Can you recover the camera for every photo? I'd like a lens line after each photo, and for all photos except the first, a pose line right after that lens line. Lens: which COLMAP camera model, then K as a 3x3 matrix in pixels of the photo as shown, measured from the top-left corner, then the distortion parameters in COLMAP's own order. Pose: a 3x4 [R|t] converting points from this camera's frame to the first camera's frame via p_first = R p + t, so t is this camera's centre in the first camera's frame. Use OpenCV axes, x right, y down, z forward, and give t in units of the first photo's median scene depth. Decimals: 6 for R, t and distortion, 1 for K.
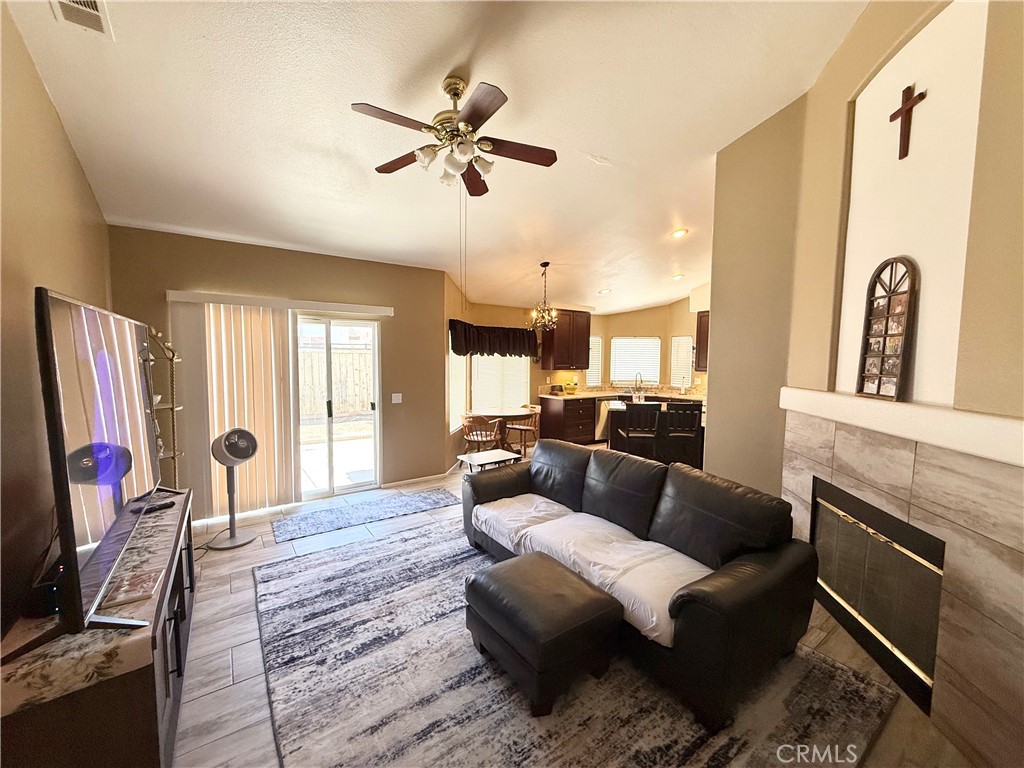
lens RADIAL K [[407.2, 0, 506.1], [0, 407.2, 385.6], [0, 0, 1]] dist [-0.003753, 0.001128]
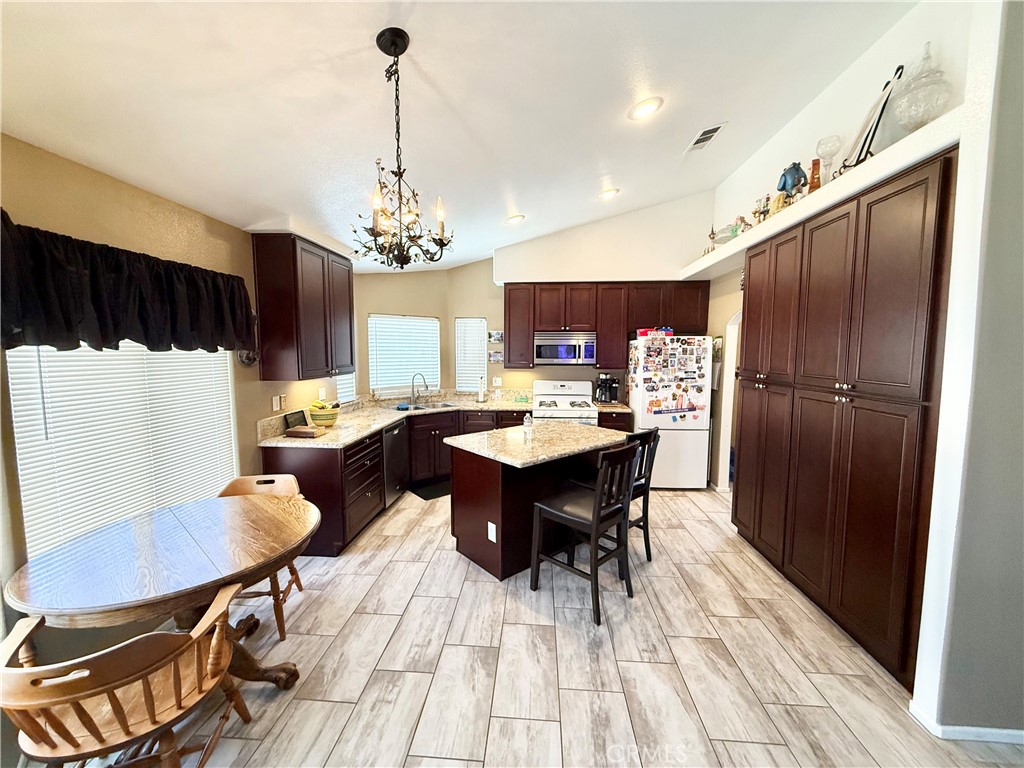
lens RADIAL K [[407.2, 0, 512.6], [0, 407.2, 384.1], [0, 0, 1]] dist [-0.003753, 0.001128]
pose [[0.630175, -0.077697, 0.772556, -0.218189], [0.062045, 0.996838, 0.049644, -0.124944], [-0.773970, 0.016649, 0.633003, 1.638707]]
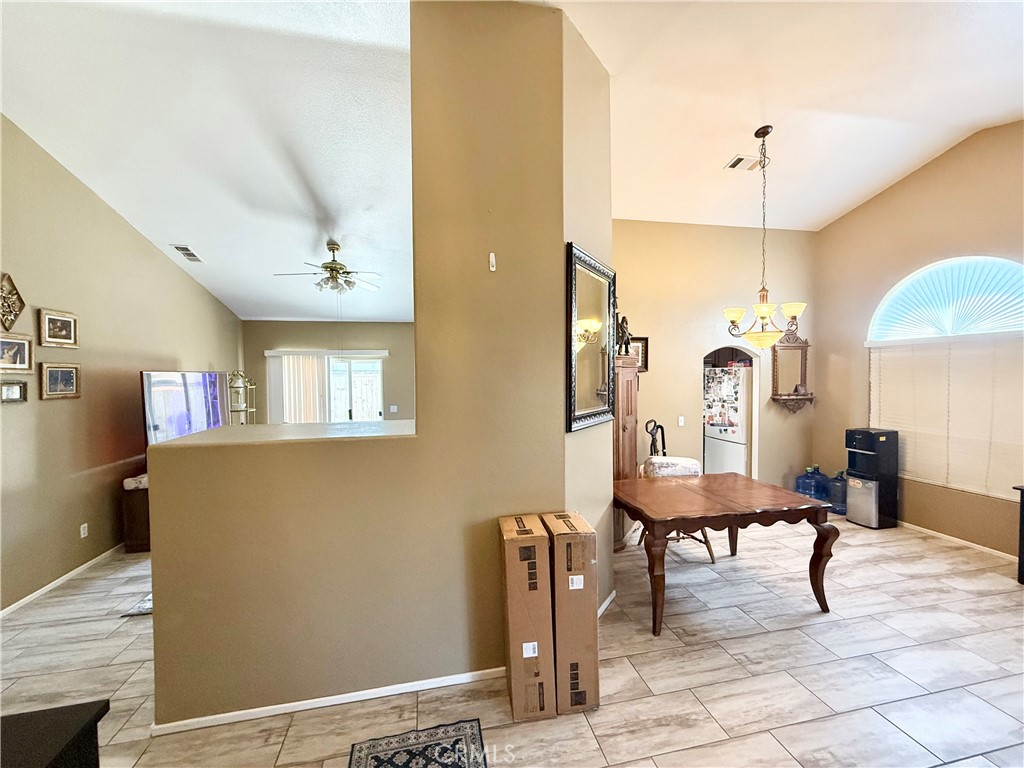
lens RADIAL K [[407.2, 0, 512.2], [0, 407.2, 386.4], [0, 0, 1]] dist [-0.003753, 0.001128]
pose [[0.918905, -0.009993, -0.394352, 1.484221], [-0.007939, 0.999008, -0.043815, 0.021727], [0.394398, 0.043392, 0.917915, -0.462849]]
